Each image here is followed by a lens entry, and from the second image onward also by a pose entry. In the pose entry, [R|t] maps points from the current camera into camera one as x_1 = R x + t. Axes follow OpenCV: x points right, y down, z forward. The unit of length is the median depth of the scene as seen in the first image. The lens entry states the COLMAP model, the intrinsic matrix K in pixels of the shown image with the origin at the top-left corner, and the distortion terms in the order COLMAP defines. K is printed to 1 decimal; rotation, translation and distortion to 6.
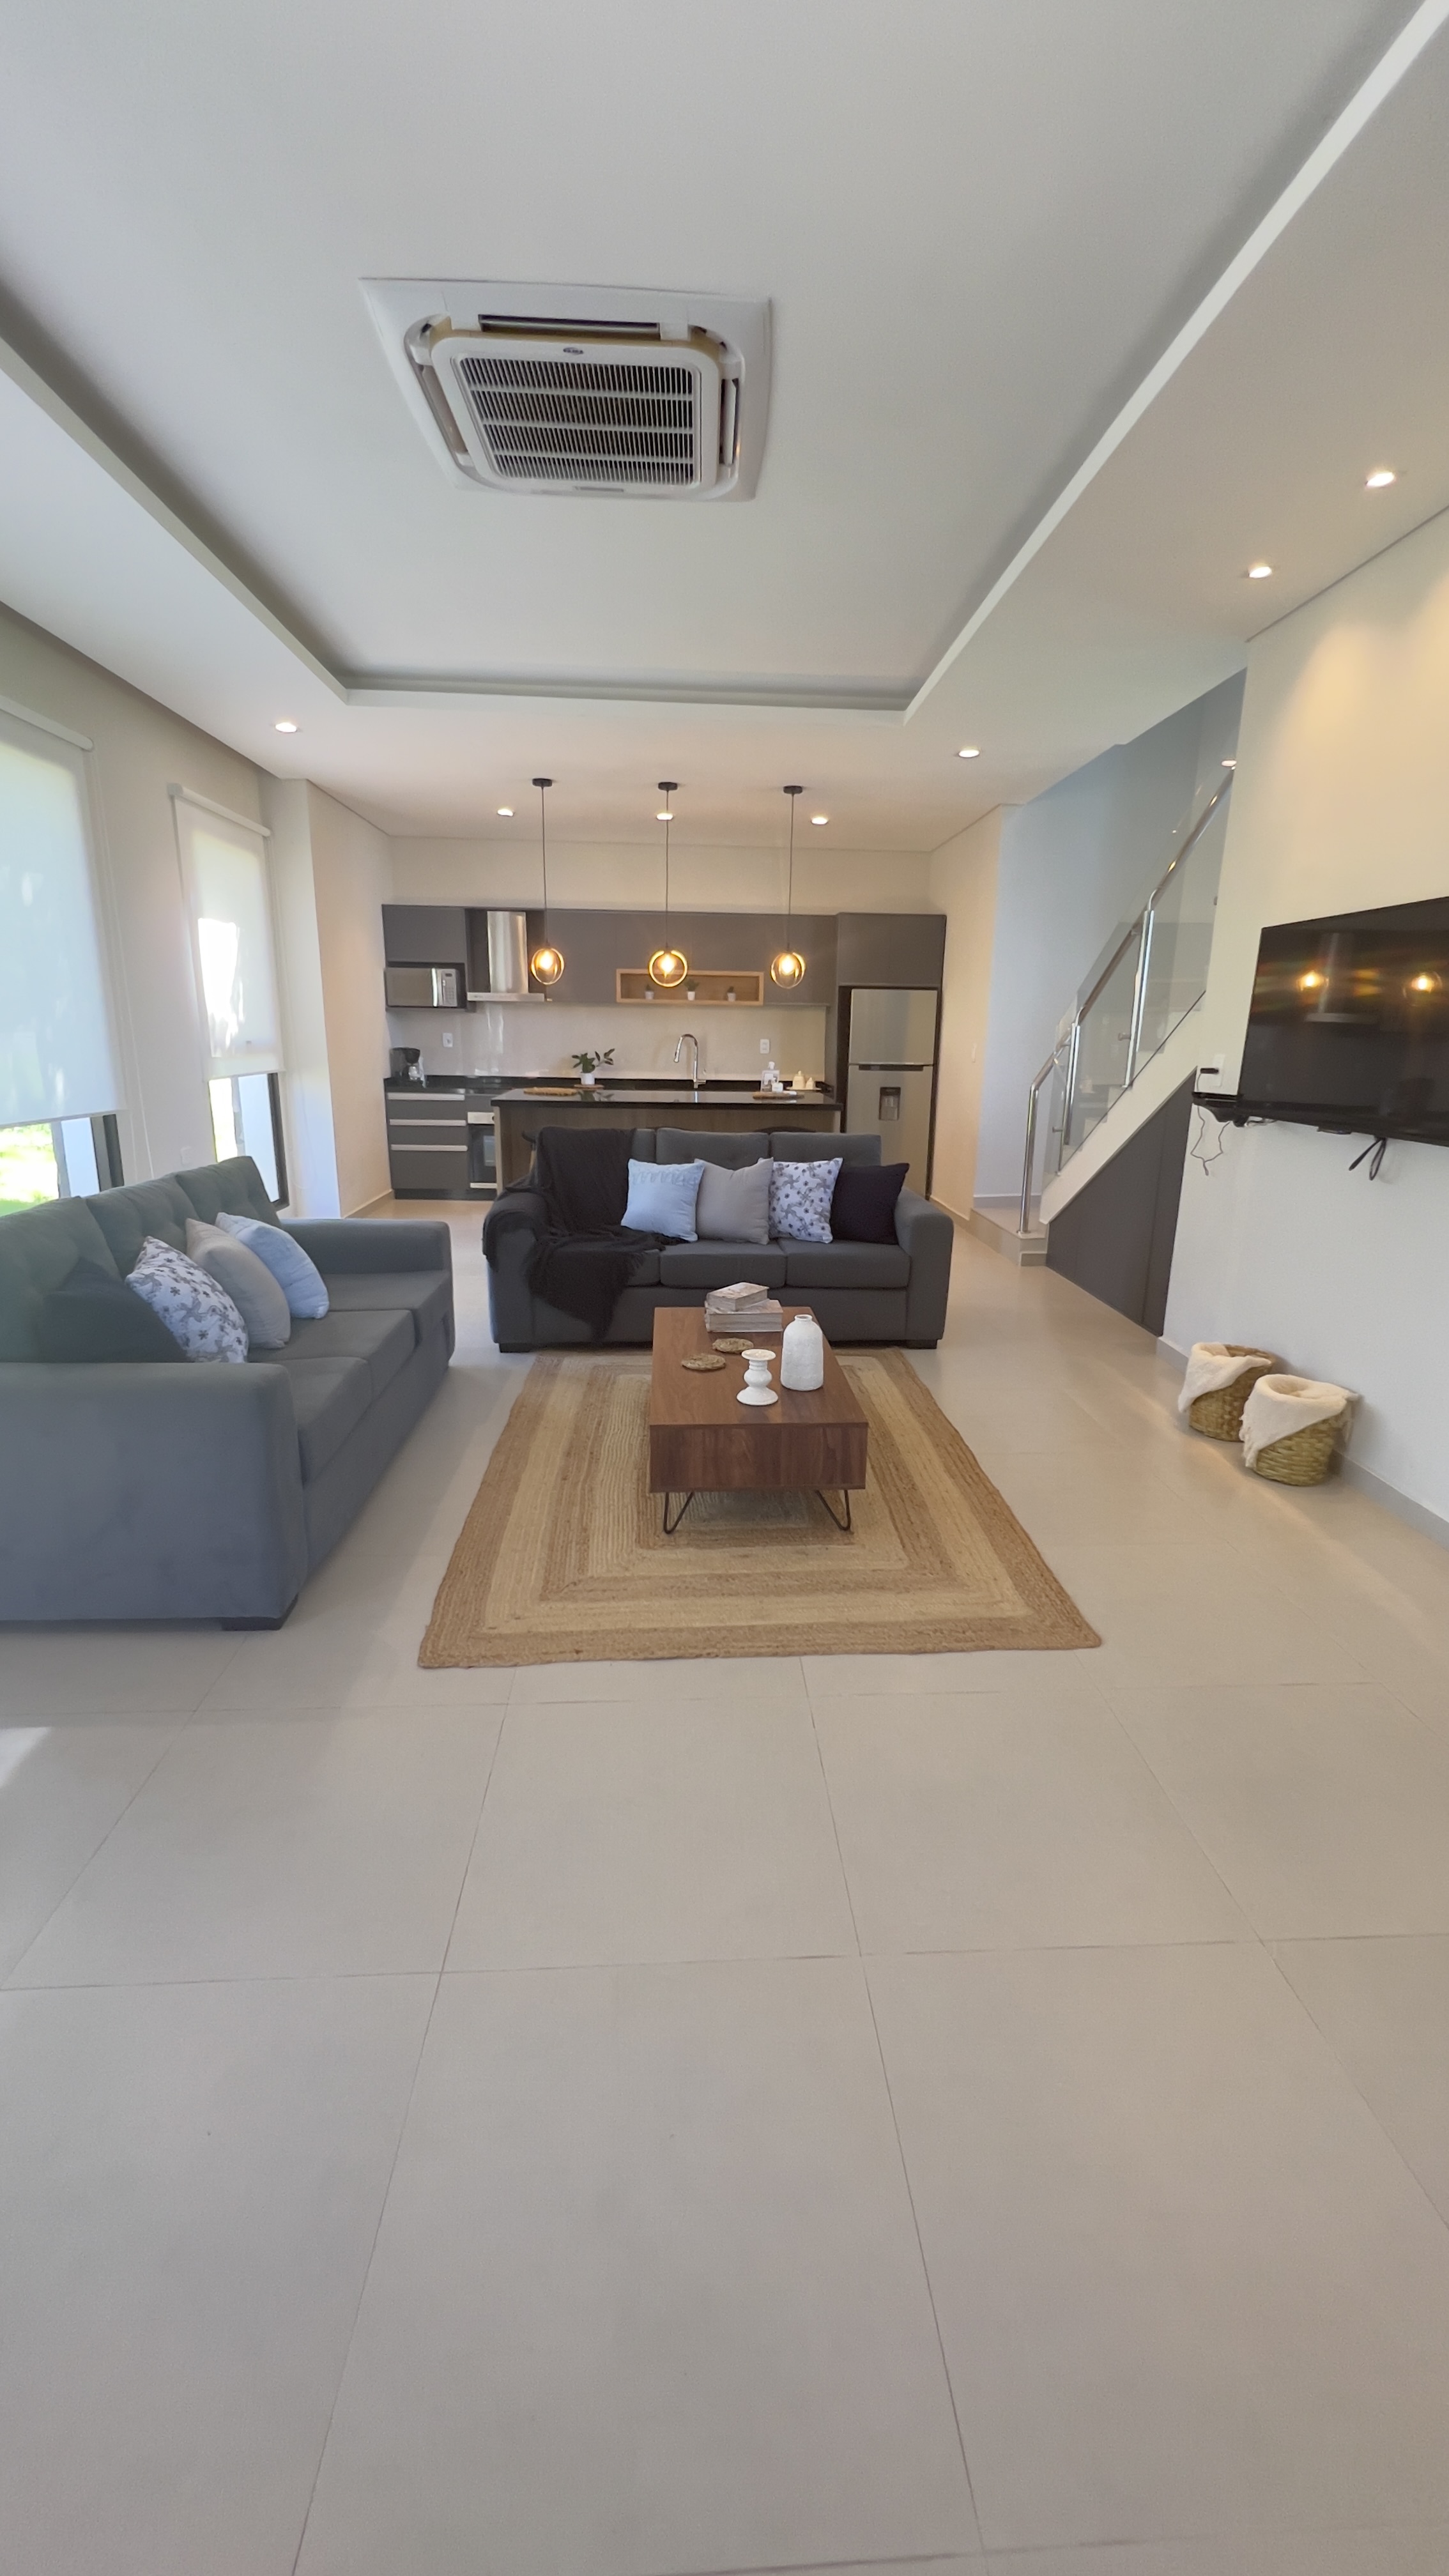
lens RADIAL K [[1025.9, 0, 733.9], [0, 1025.9, 1294.1], [0, 0, 1]] dist [0.006706, -0.000054]
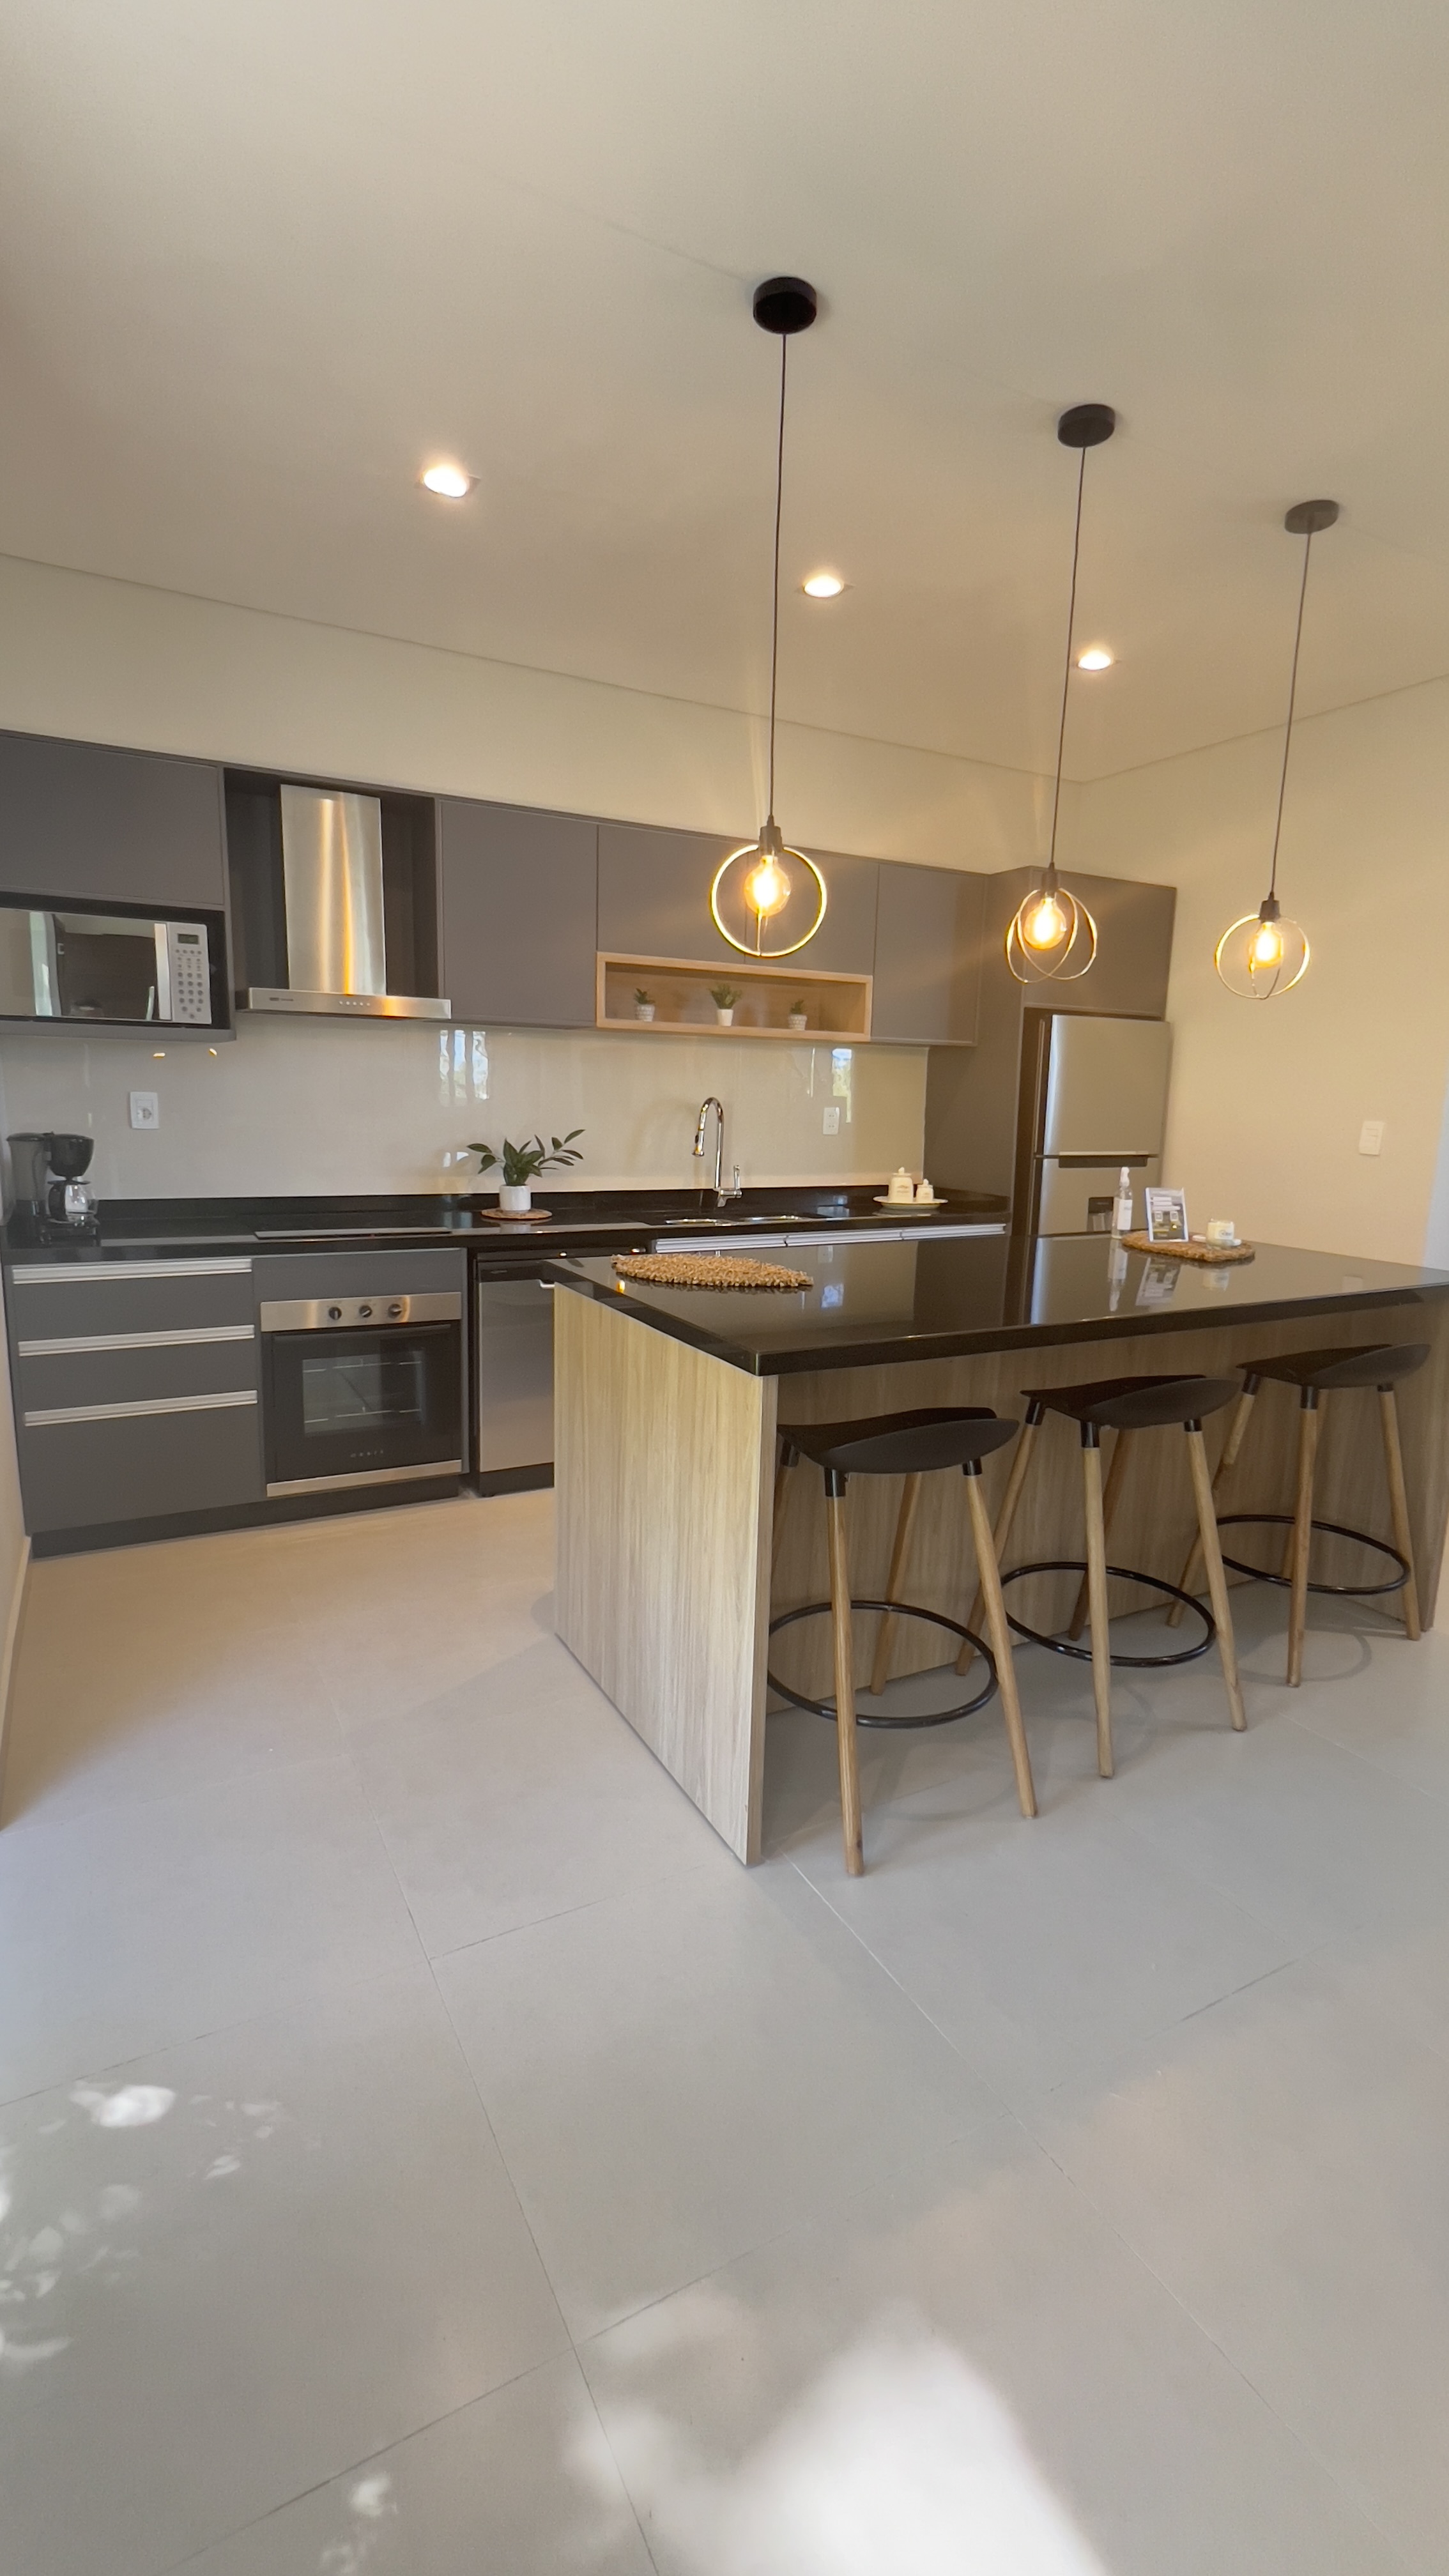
lens RADIAL K [[1139.4, 0, 720.5], [0, 1139.4, 1281.6], [0, 0, 1]] dist [0.007108, -0.000694]
pose [[0.900534, -0.065686, 0.429795, -0.489969], [0.095698, 0.994225, -0.048565, -0.254812], [-0.424123, 0.084865, 0.901620, 0.949079]]
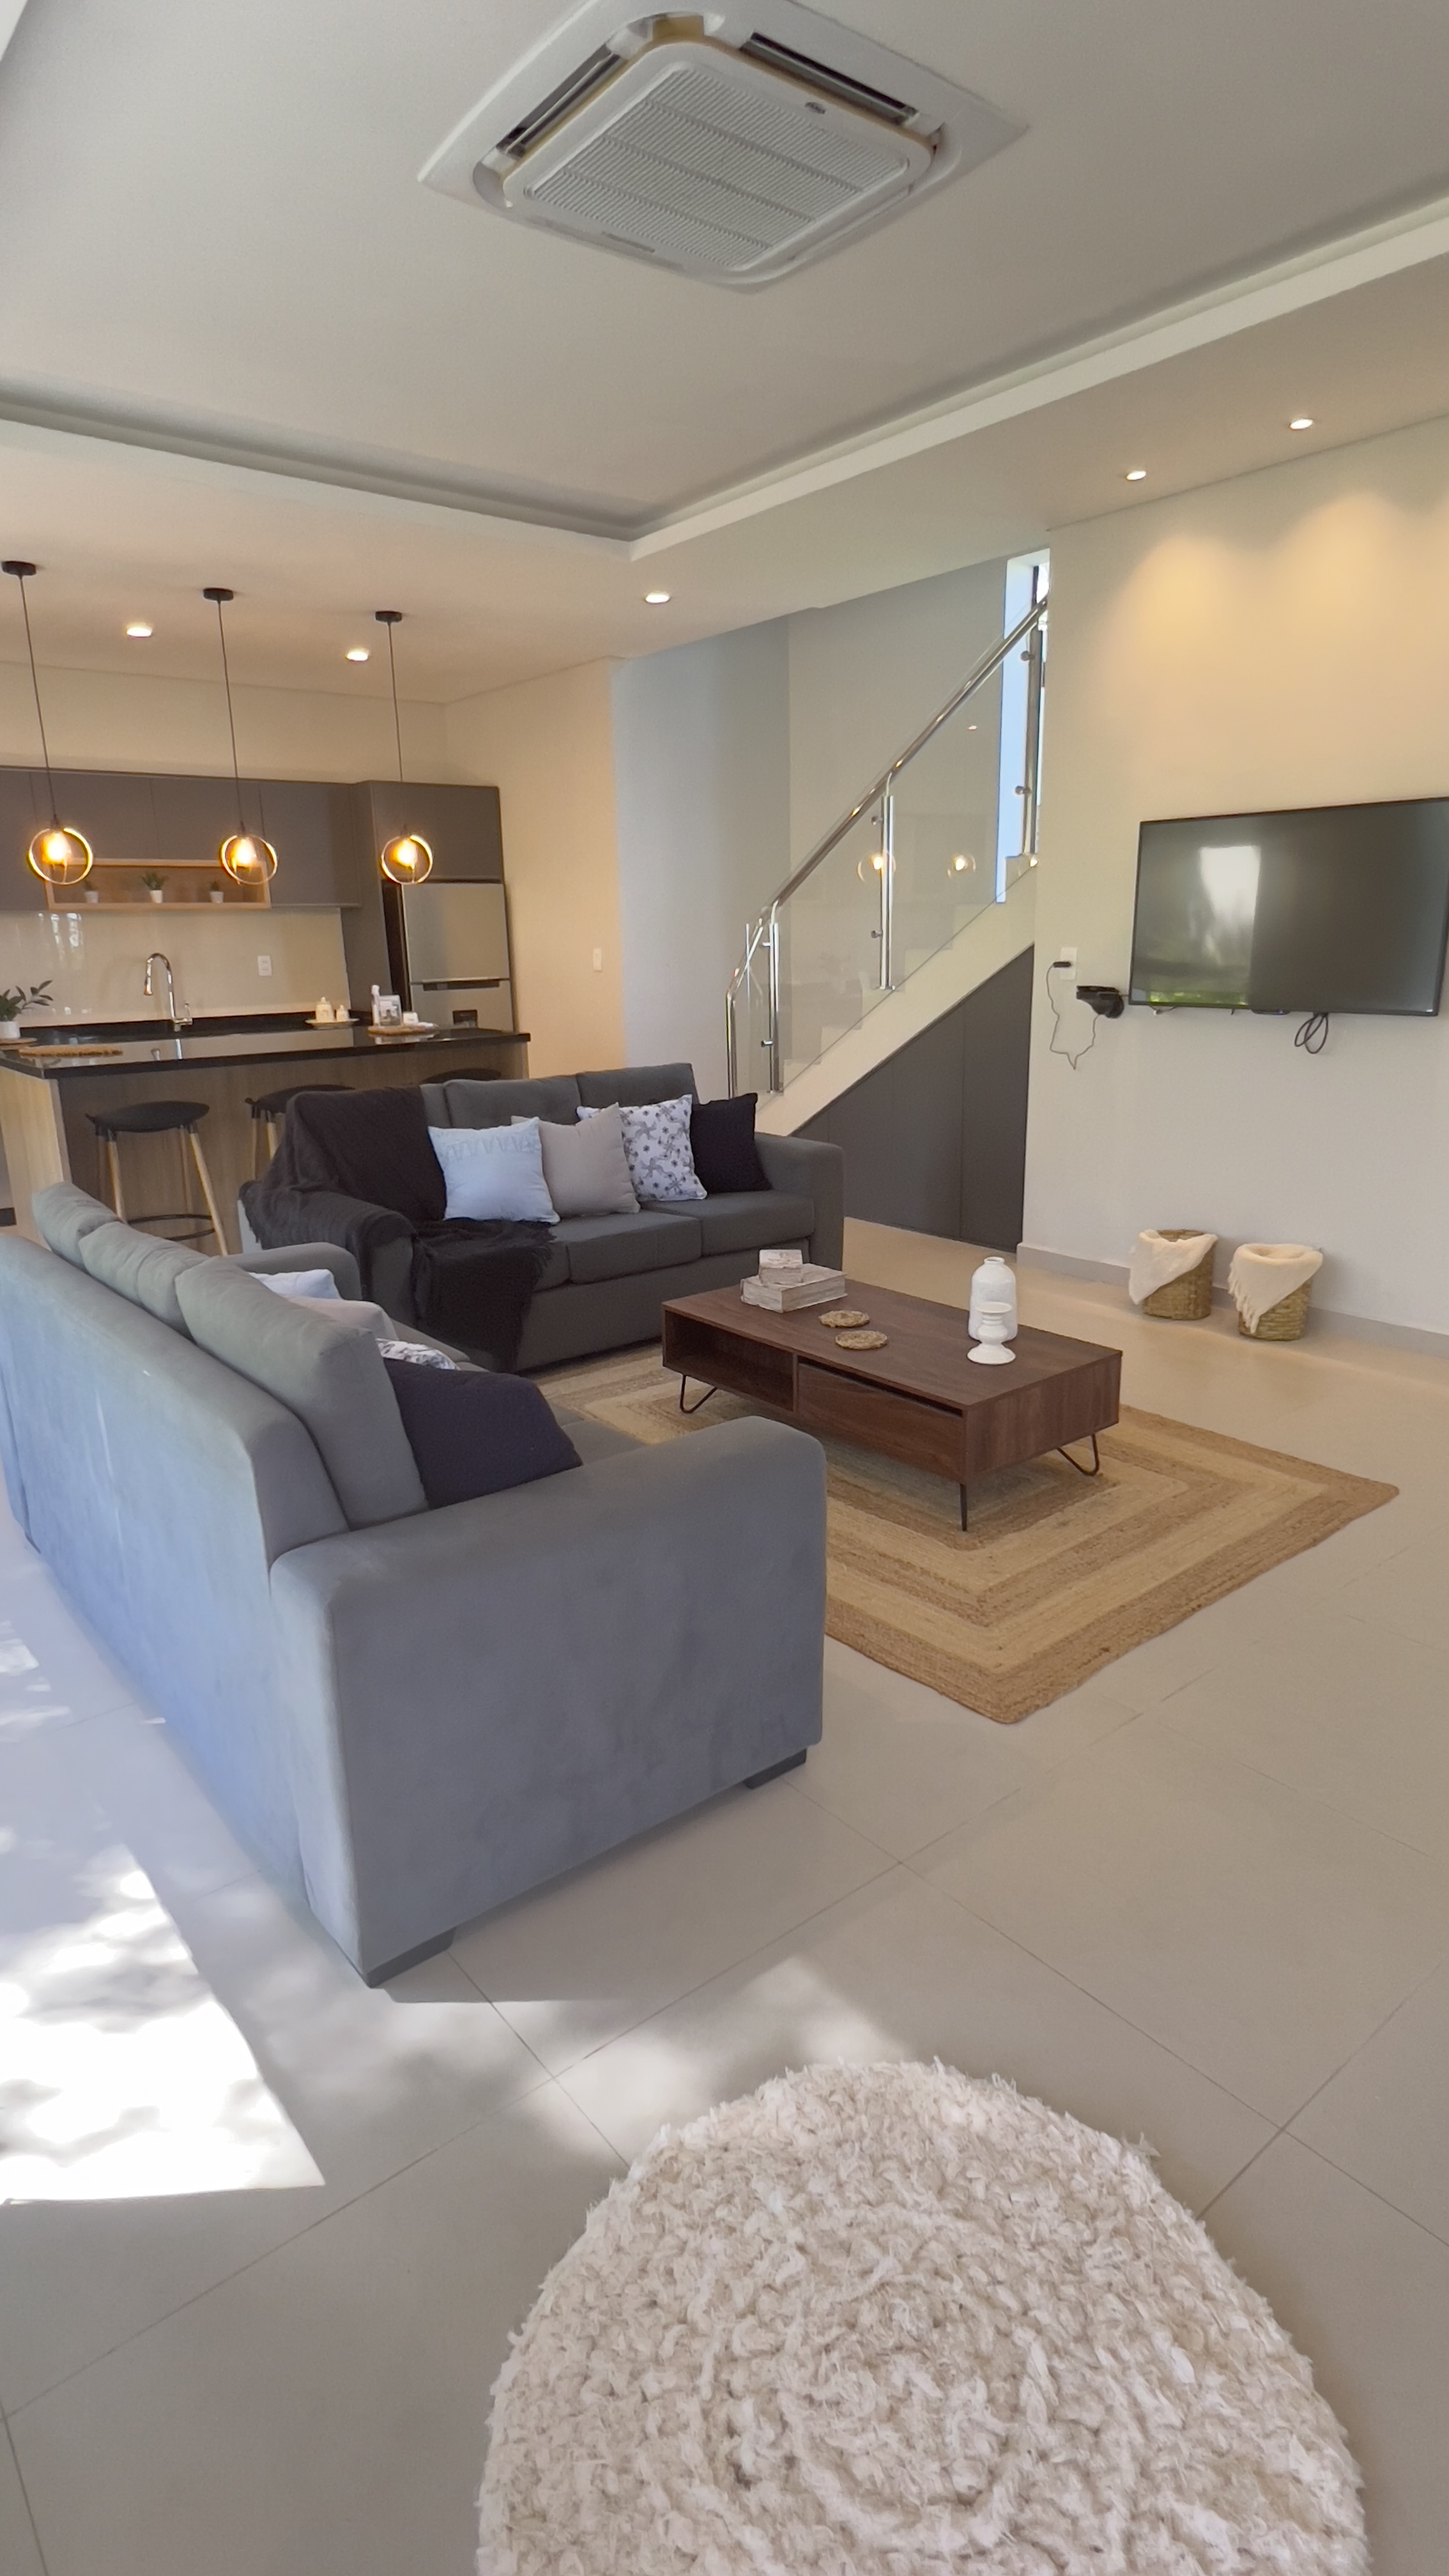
lens RADIAL K [[1351.0, 0, 731.0], [0, 1351.0, 1294.7], [0, 0, 1]] dist [0.007001, -0.000062]
pose [[0.809788, -0.184714, 0.556889, -0.497041], [0.177727, 0.981782, 0.067208, -0.043018], [-0.559158, 0.044550, 0.827864, 0.101067]]
